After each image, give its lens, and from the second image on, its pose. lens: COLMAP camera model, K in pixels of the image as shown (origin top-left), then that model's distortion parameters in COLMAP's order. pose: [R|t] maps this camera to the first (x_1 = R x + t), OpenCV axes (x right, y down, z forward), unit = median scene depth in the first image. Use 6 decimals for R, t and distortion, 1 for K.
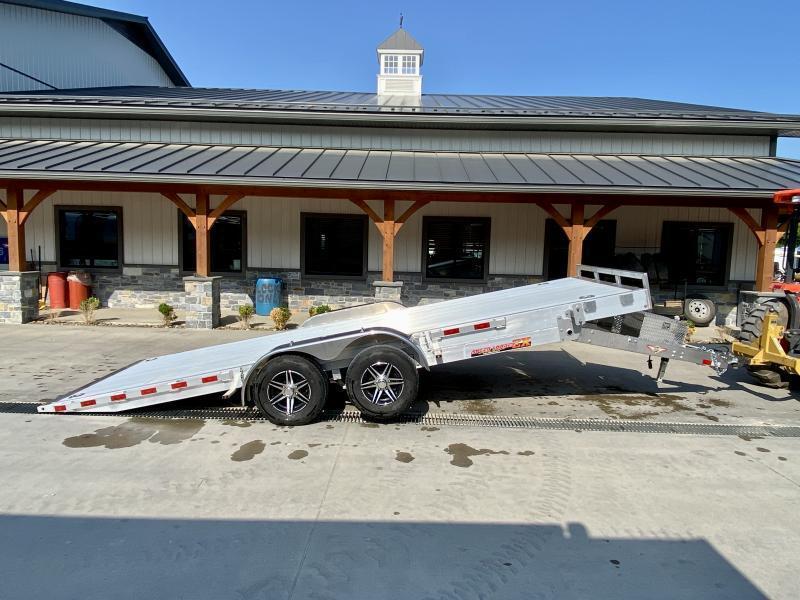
lens RADIAL K [[542.2, 0, 400.0], [0, 542.2, 300.0], [0, 0, 1]] dist [0.063967, -0.077554]
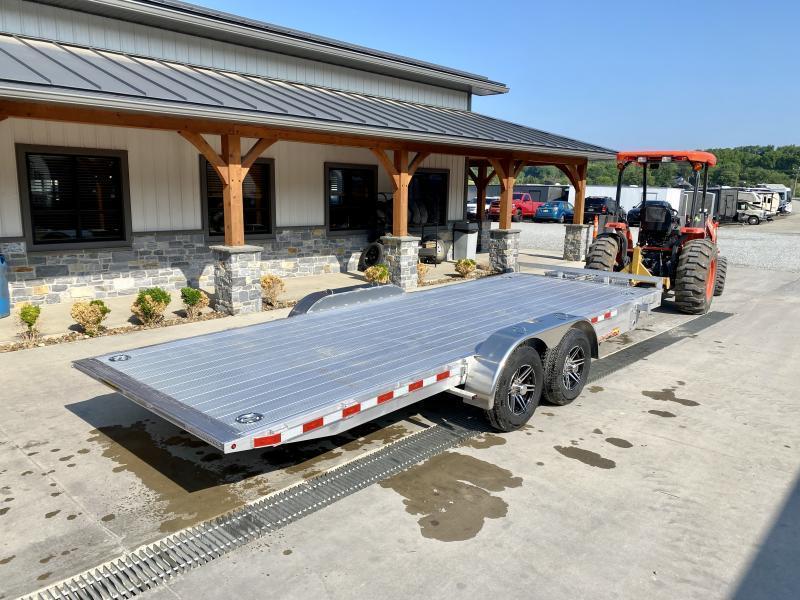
lens RADIAL K [[612.2, 0, 396.1], [0, 612.2, 311.6], [0, 0, 1]] dist [0.013246, -0.005308]
pose [[0.675369, -0.159208, 0.720090, -0.781885], [0.077457, 0.986332, 0.145427, -0.078701], [-0.733401, -0.042441, 0.678470, 0.391862]]
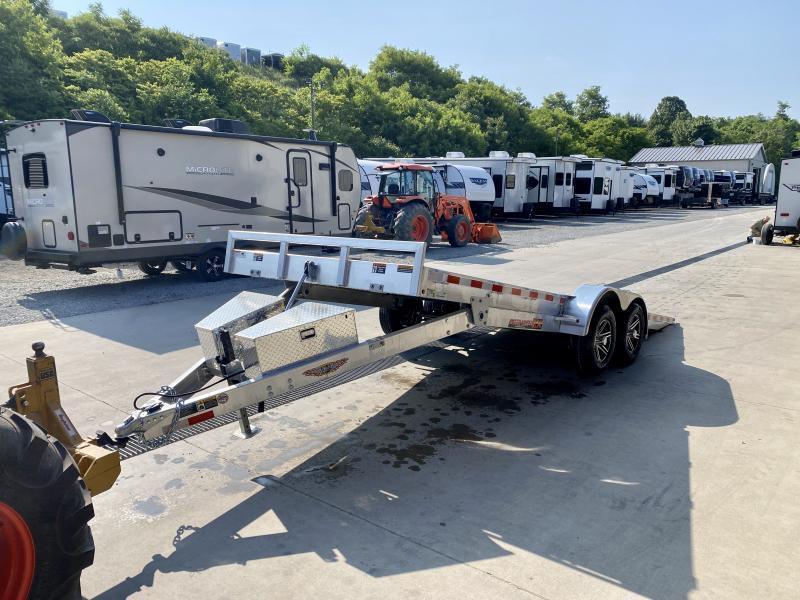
lens RADIAL K [[612.2, 0, 396.1], [0, 612.2, 311.6], [0, 0, 1]] dist [0.013246, -0.005308]
pose [[-0.627778, 0.127527, -0.767875, 0.825240], [-0.095750, 0.966344, 0.238769, -0.143164], [0.772481, 0.223418, -0.594439, 1.426510]]
